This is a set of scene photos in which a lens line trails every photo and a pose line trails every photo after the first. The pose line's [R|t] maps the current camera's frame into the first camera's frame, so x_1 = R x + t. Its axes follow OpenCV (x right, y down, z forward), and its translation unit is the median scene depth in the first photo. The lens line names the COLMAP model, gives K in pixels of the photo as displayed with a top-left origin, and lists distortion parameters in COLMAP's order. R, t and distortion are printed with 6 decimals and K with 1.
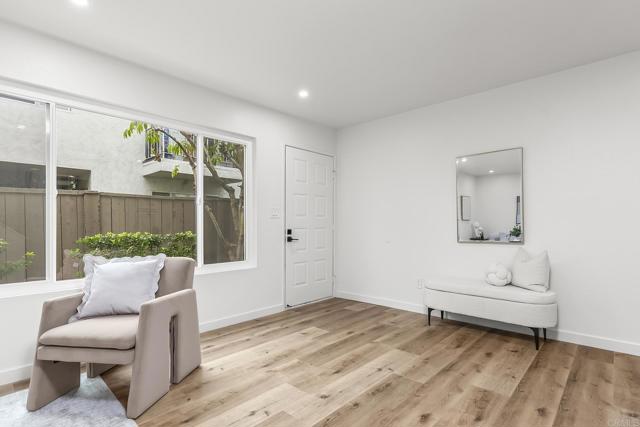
lens RADIAL K [[319.4, 0, 323.8], [0, 319.4, 222.6], [0, 0, 1]] dist [-0.000317, 0.000298]
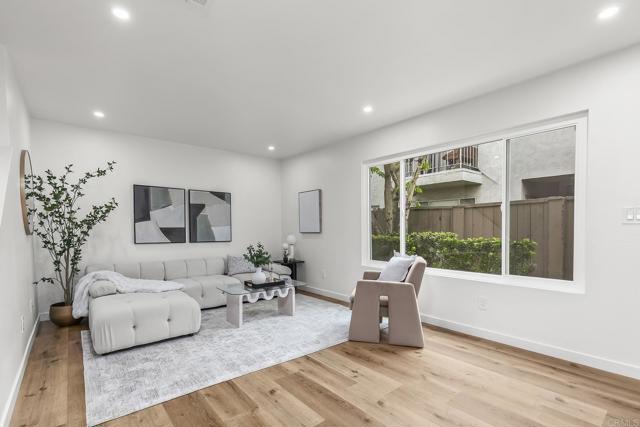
lens RADIAL K [[296.4, 0, 316.1], [0, 296.4, 237.6], [0, 0, 1]] dist [0.007540, -0.002580]
pose [[-0.131066, 0.038924, -0.990609, 0.690558], [0.012989, 0.999211, 0.037543, -0.024577], [0.991289, -0.007946, -0.131468, 0.657730]]
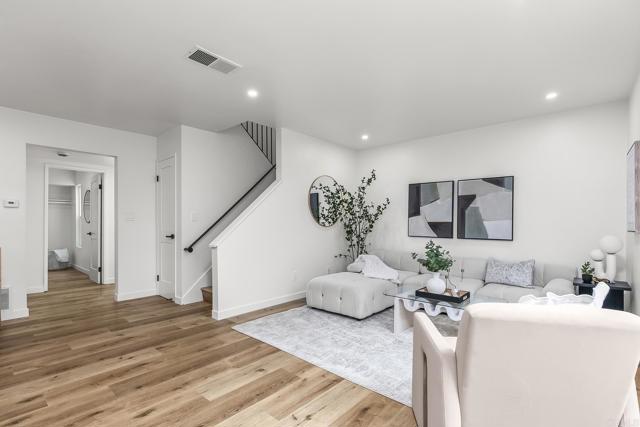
lens RADIAL K [[303.7, 0, 323.8], [0, 303.7, 220.7], [0, 0, 1]] dist [-0.004089, 0.000535]
pose [[-0.999568, 0.003434, -0.029191, -0.159559], [0.003965, 0.999827, -0.018149, -0.007520], [0.029124, -0.018257, -0.999409, 1.289406]]
